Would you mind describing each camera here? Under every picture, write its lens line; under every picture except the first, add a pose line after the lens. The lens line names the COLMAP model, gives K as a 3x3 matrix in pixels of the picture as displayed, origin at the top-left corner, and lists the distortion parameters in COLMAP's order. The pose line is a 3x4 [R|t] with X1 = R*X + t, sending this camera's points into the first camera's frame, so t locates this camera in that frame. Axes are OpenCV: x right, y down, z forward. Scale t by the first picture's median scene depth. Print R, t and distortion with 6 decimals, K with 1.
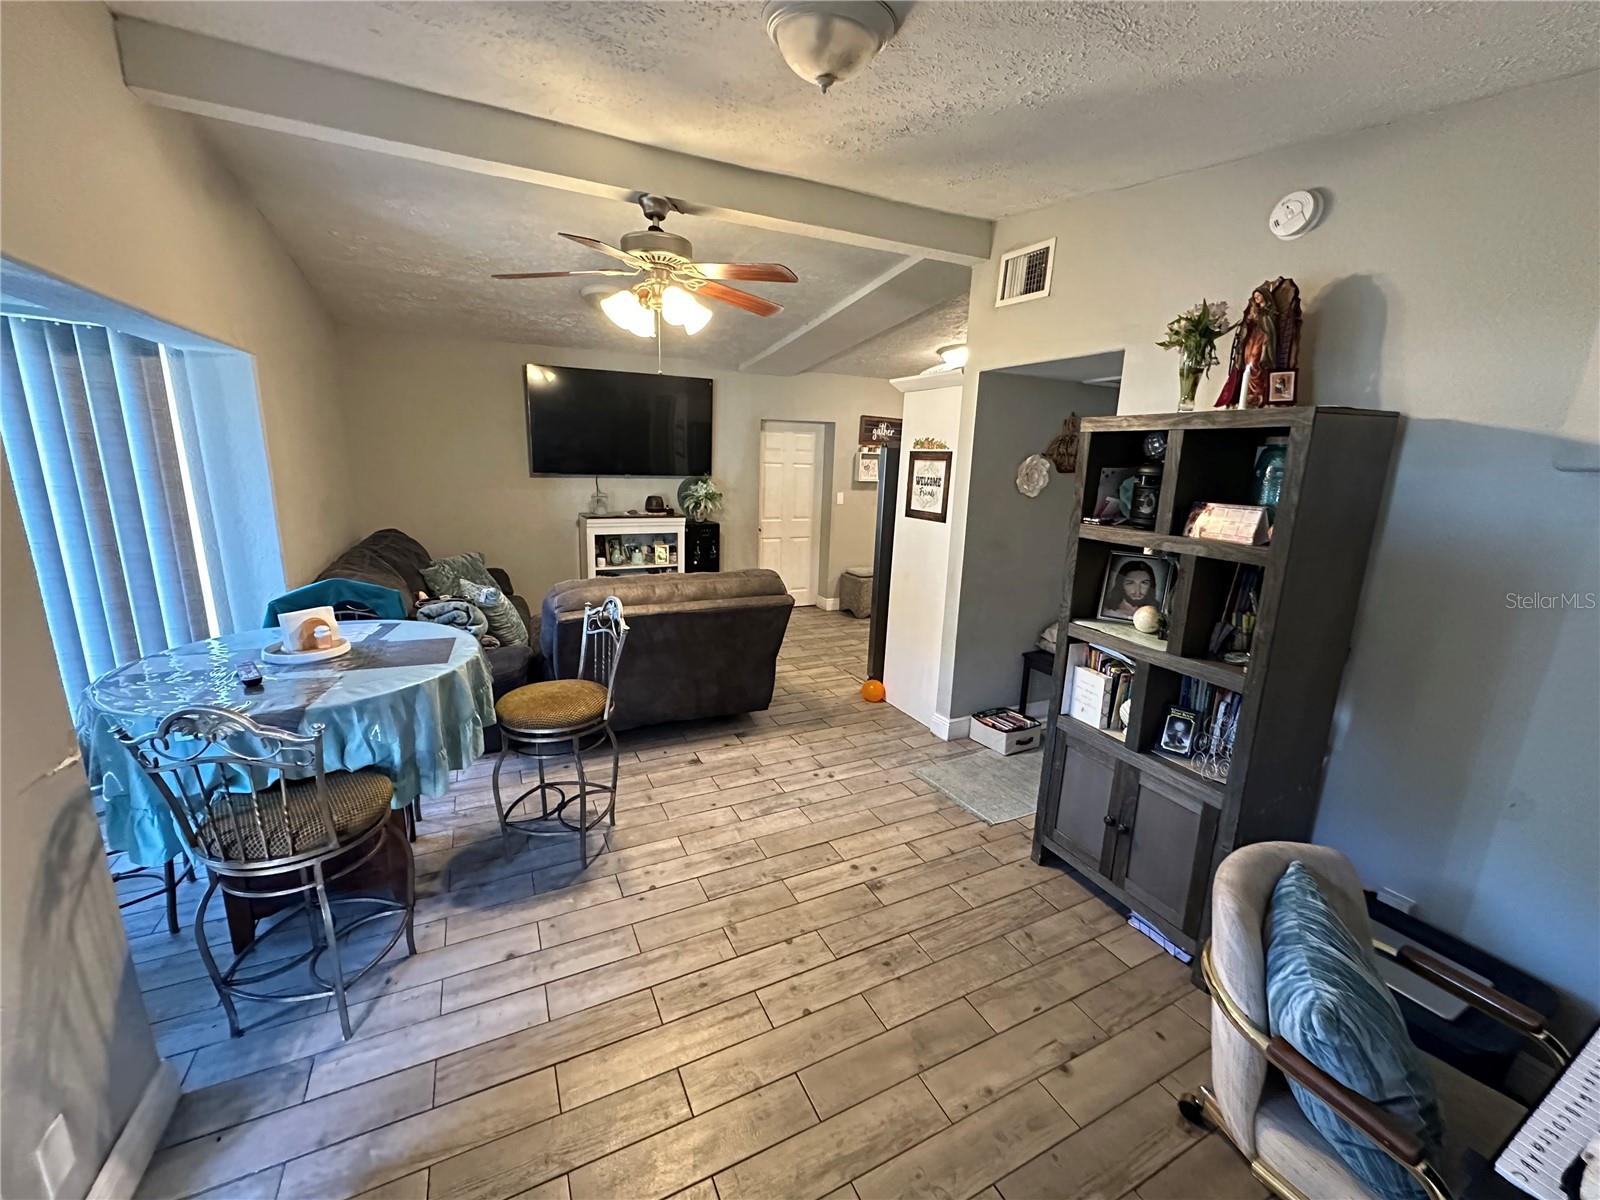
lens RADIAL K [[638.2, 0, 796.8], [0, 638.2, 598.9], [0, 0, 1]] dist [-0.002311, 0.000304]
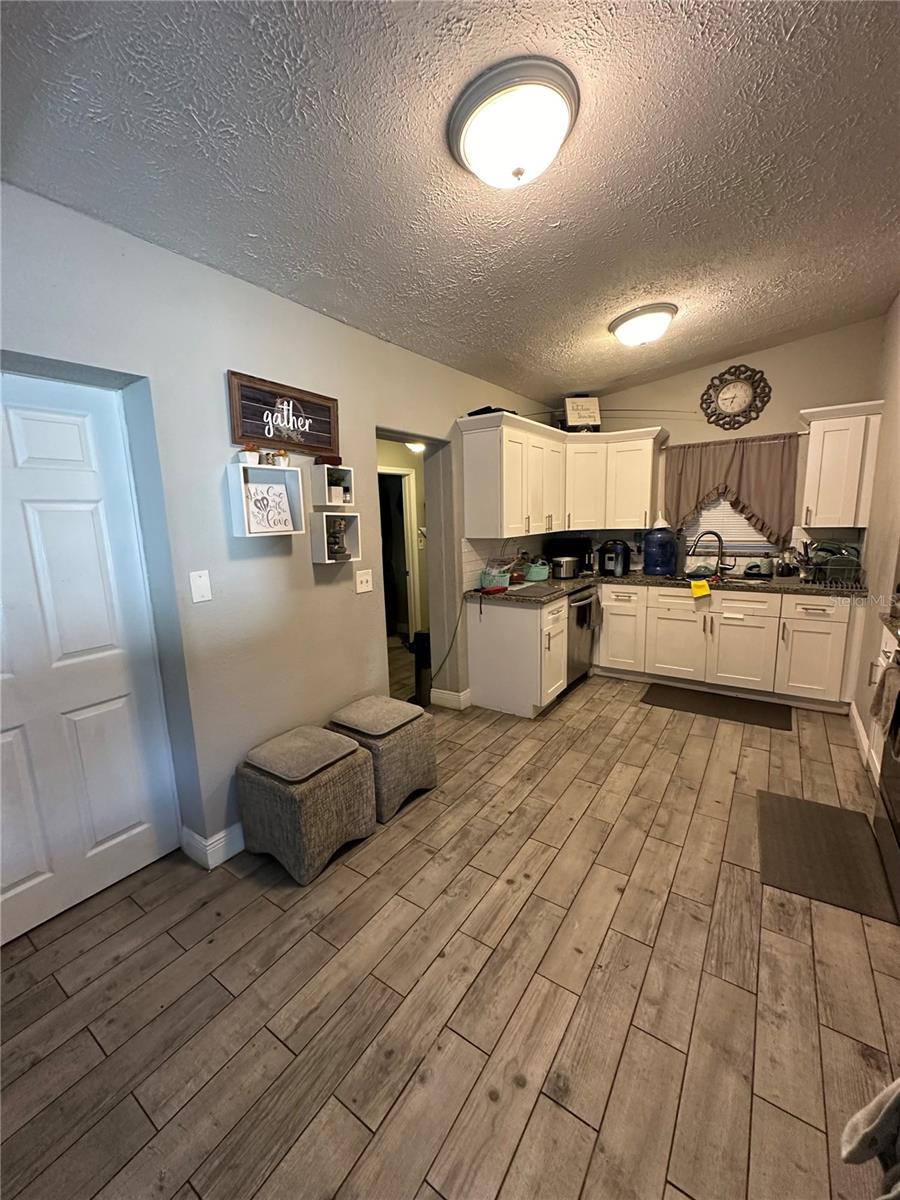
lens RADIAL K [[481.1, 0, 450.0], [0, 481.1, 600.0], [0, 0, 1]] dist [-0.002037, -0.000101]
pose [[0.865514, -0.138748, 0.481284, 0.056724], [0.163227, 0.986546, -0.009130, -0.120770], [-0.473542, 0.086461, 0.876517, 0.672788]]
